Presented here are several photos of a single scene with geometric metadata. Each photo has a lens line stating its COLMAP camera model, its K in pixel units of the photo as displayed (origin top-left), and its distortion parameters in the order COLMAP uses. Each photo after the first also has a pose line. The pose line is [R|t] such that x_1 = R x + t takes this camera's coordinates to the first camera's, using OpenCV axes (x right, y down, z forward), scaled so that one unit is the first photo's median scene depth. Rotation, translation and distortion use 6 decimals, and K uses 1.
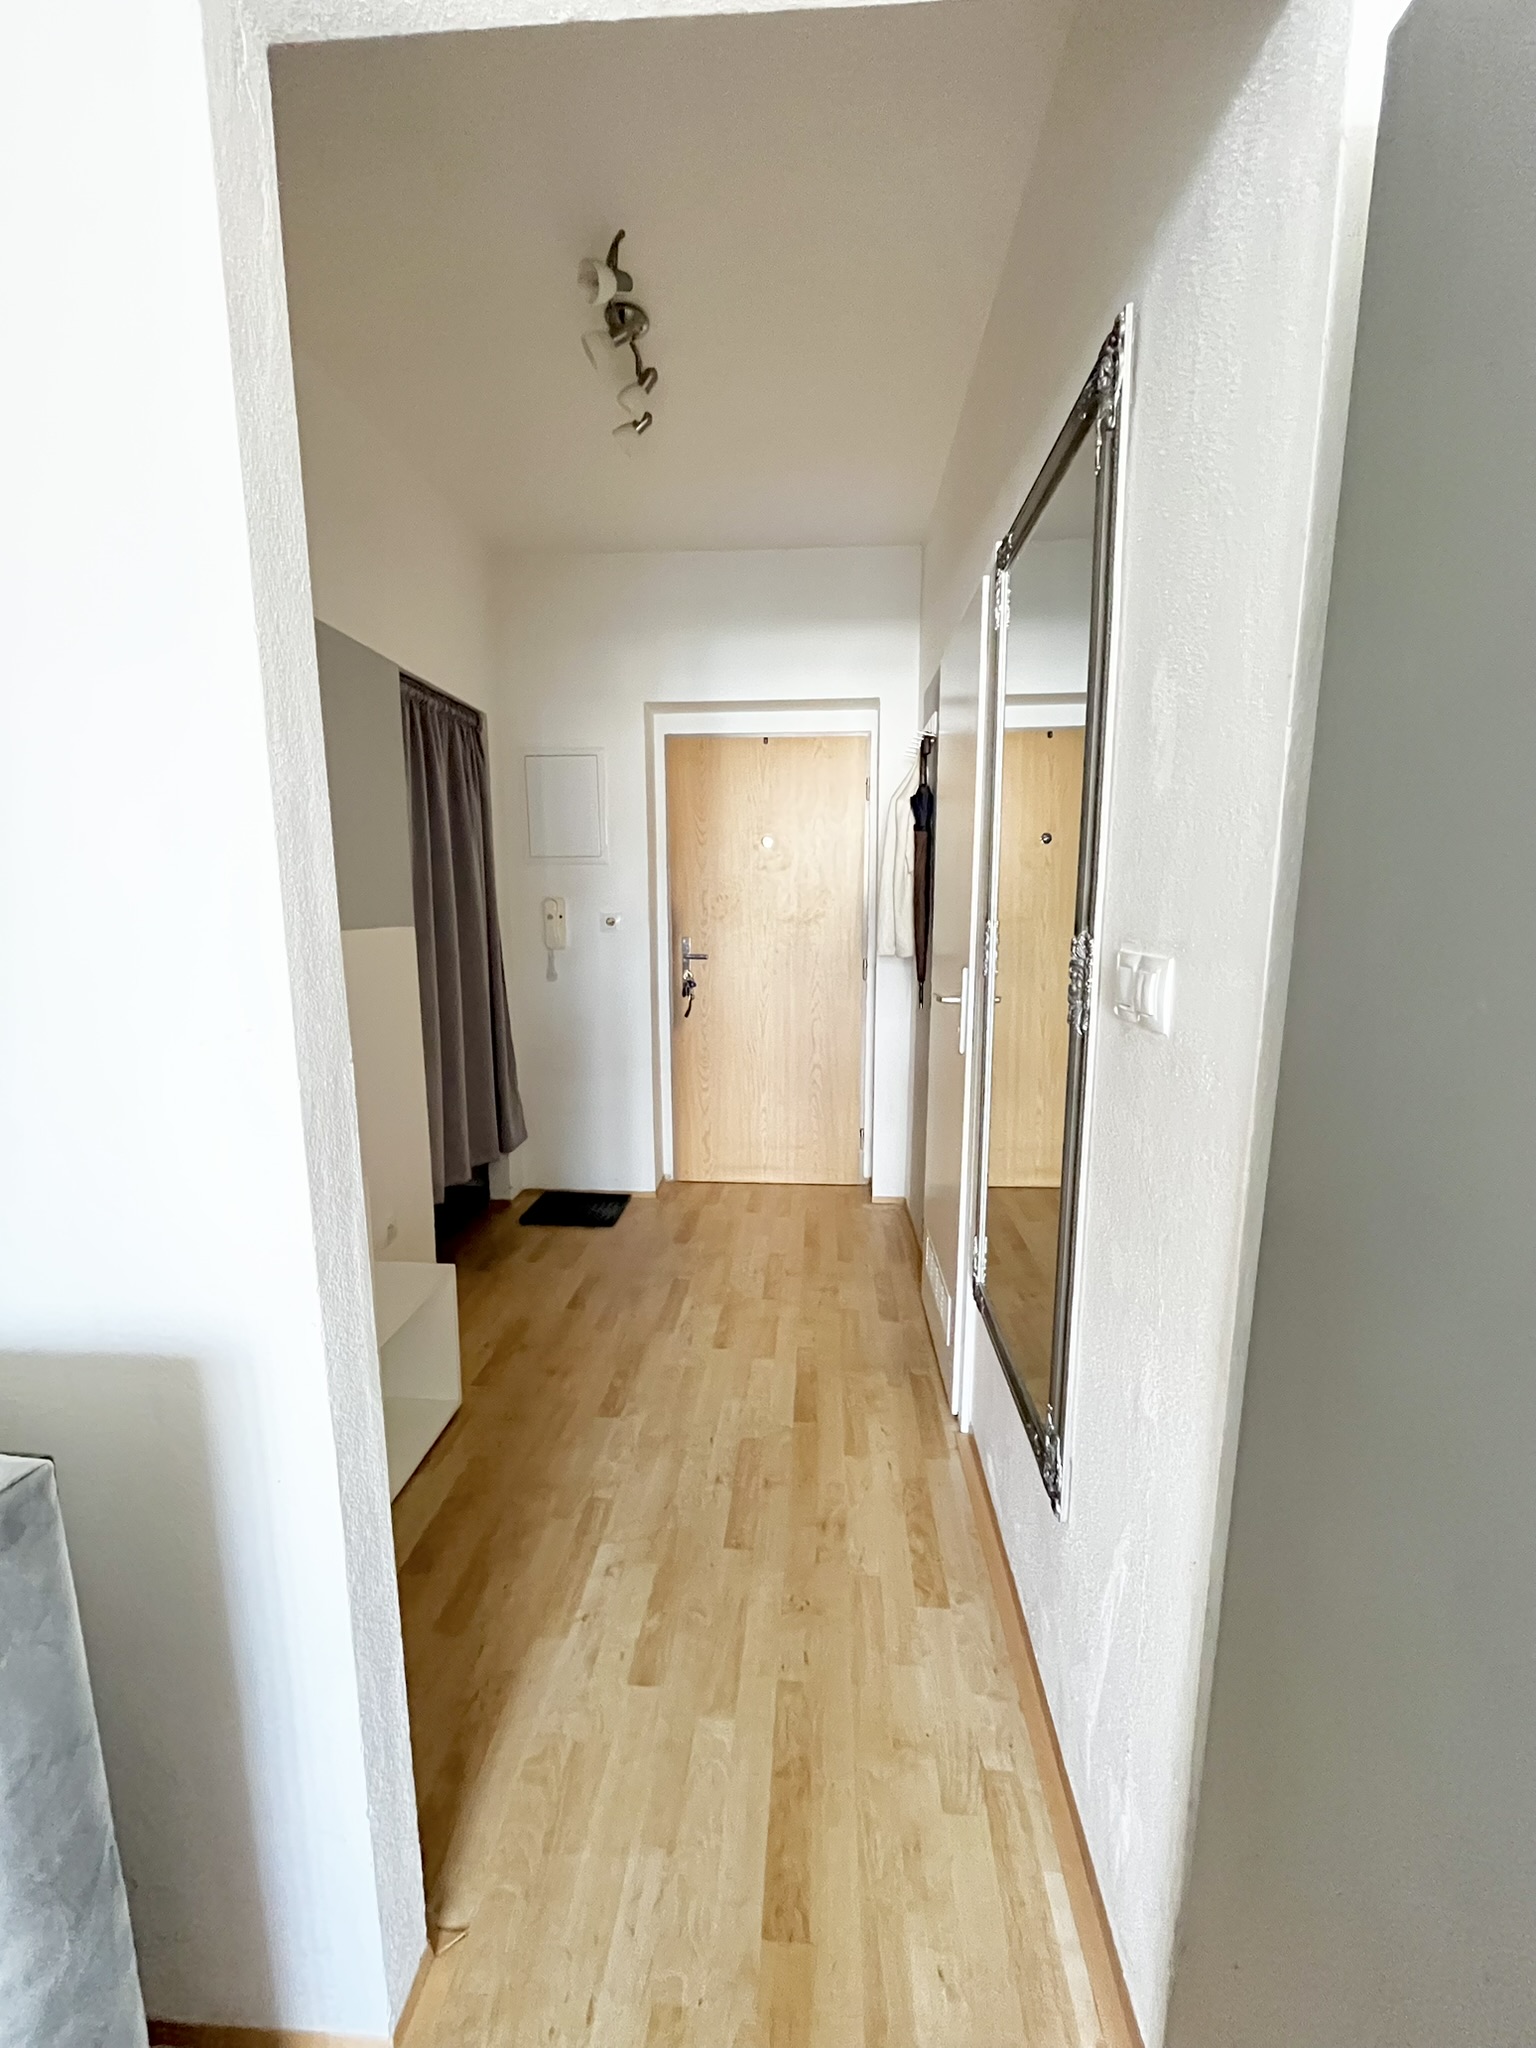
lens RADIAL K [[828.1, 0, 772.9], [0, 828.1, 1033.6], [0, 0, 1]] dist [-0.002937, -0.000089]
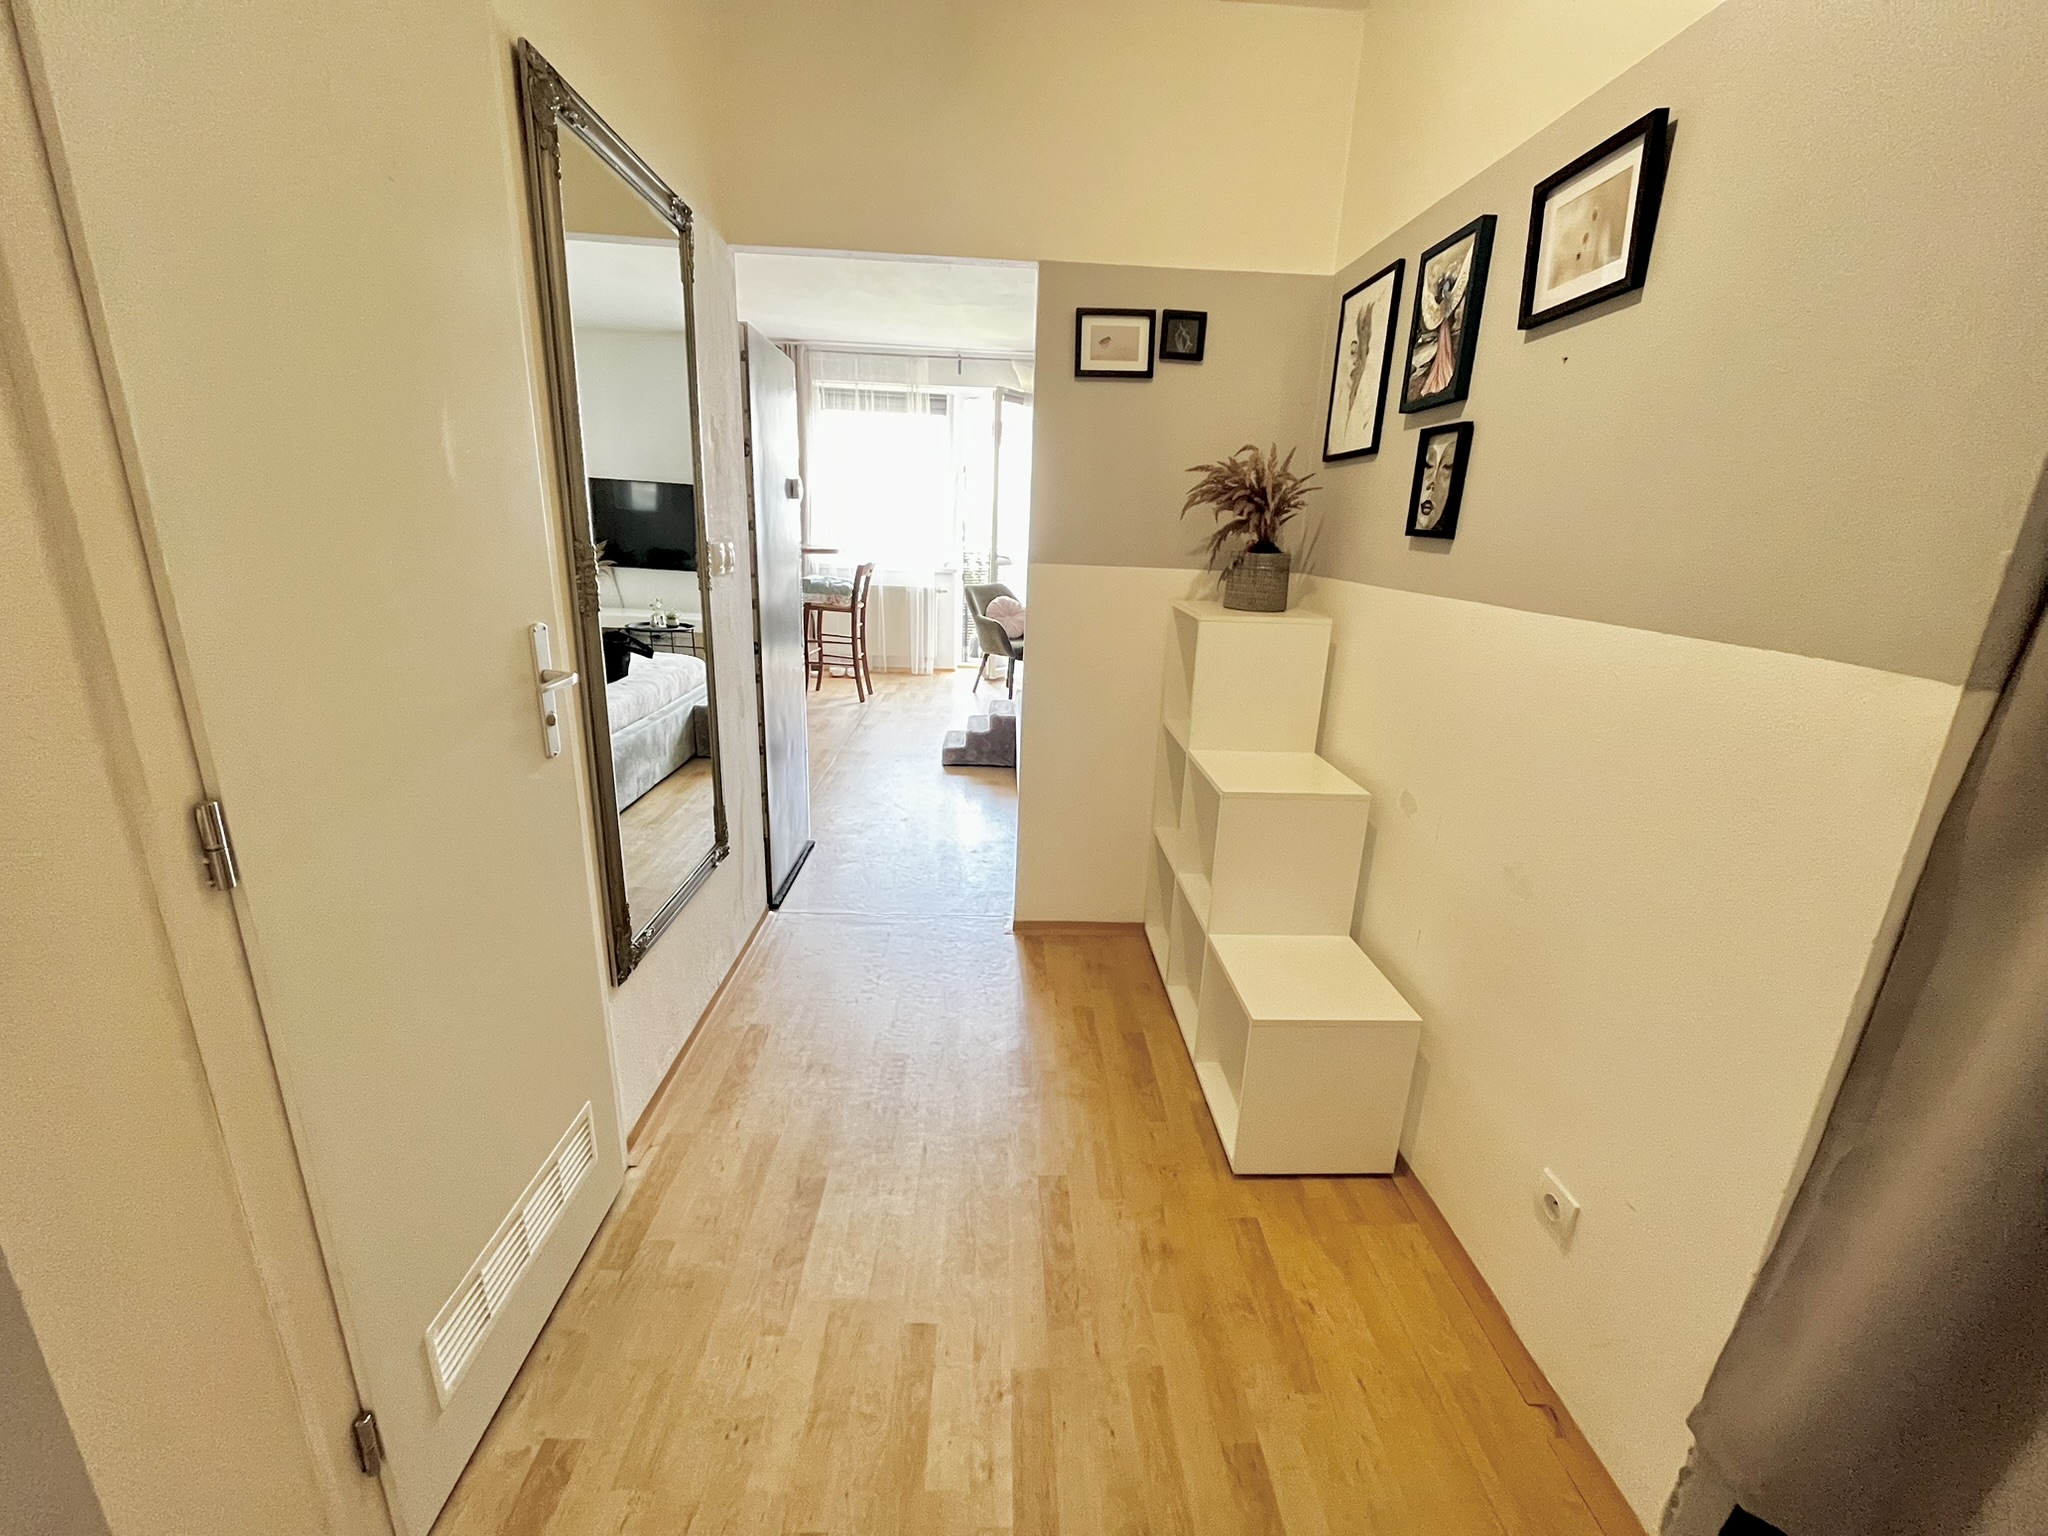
lens RADIAL K [[828.1, 0, 1030.3], [0, 828.1, 763.8], [0, 0, 1]] dist [-0.002937, -0.000089]
pose [[-0.994473, -0.010420, -0.104474, -0.085264], [-0.054682, 0.900855, 0.430662, -0.265541], [0.089628, 0.433995, -0.896446, 1.550411]]
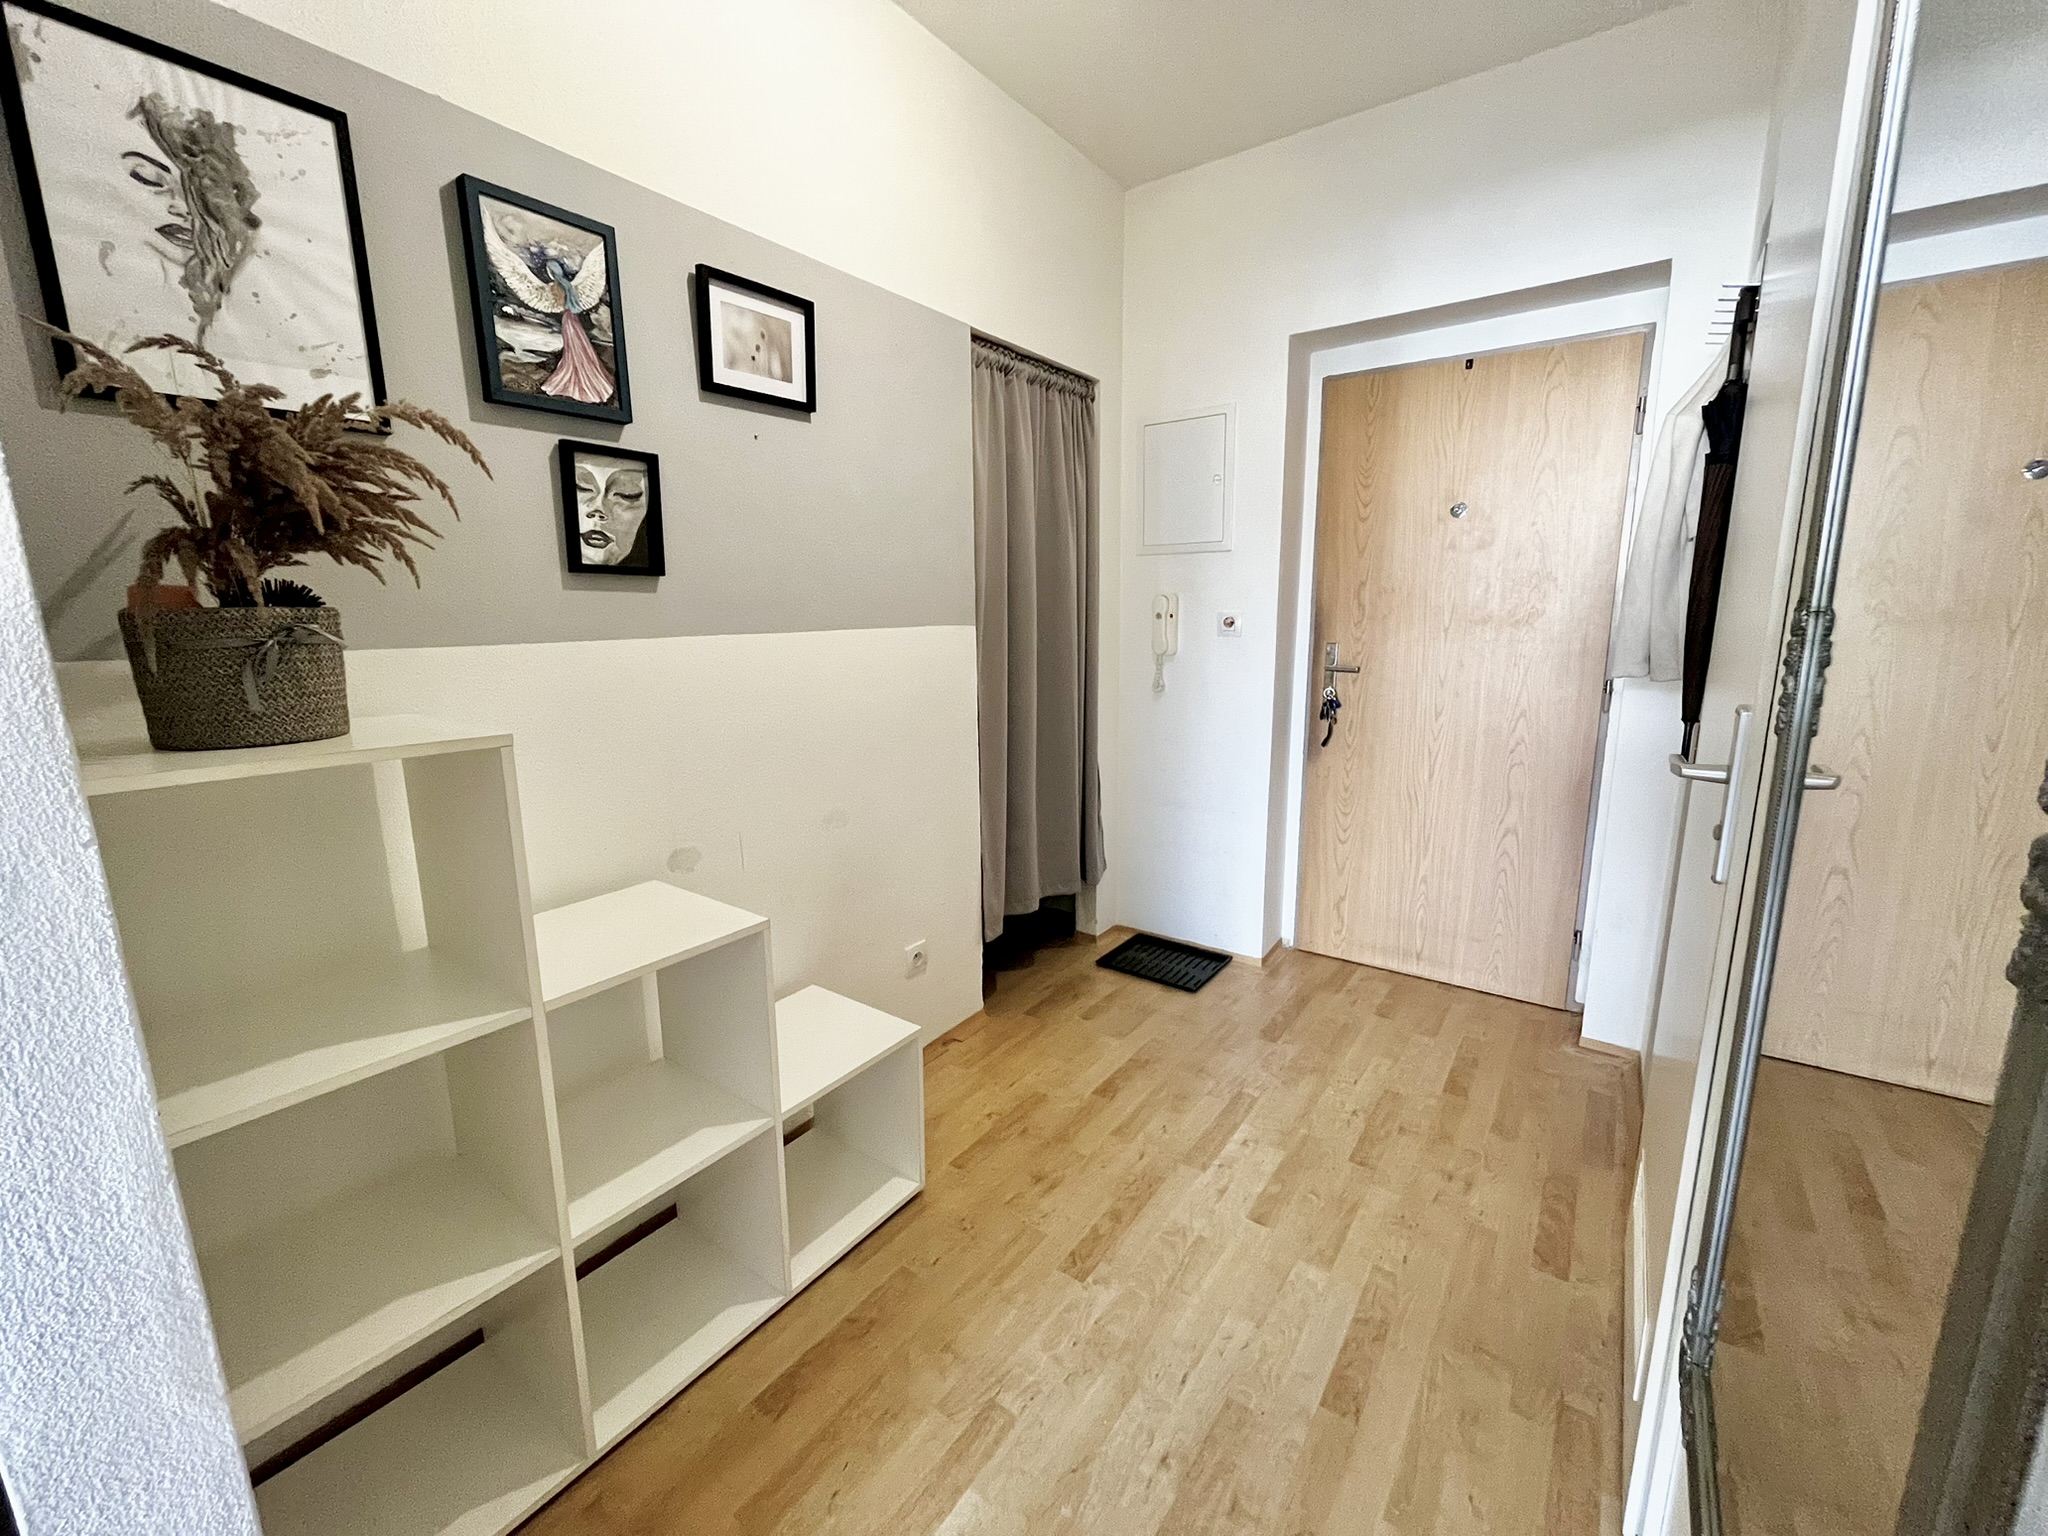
lens RADIAL K [[828.1, 0, 1031.8], [0, 828.1, 766.1], [0, 0, 1]] dist [-0.002937, -0.000089]
pose [[0.847581, 0.091784, -0.522668, 0.122586], [-0.075616, 0.995768, 0.052240, -0.037039], [0.525251, -0.004756, 0.850934, 0.337834]]
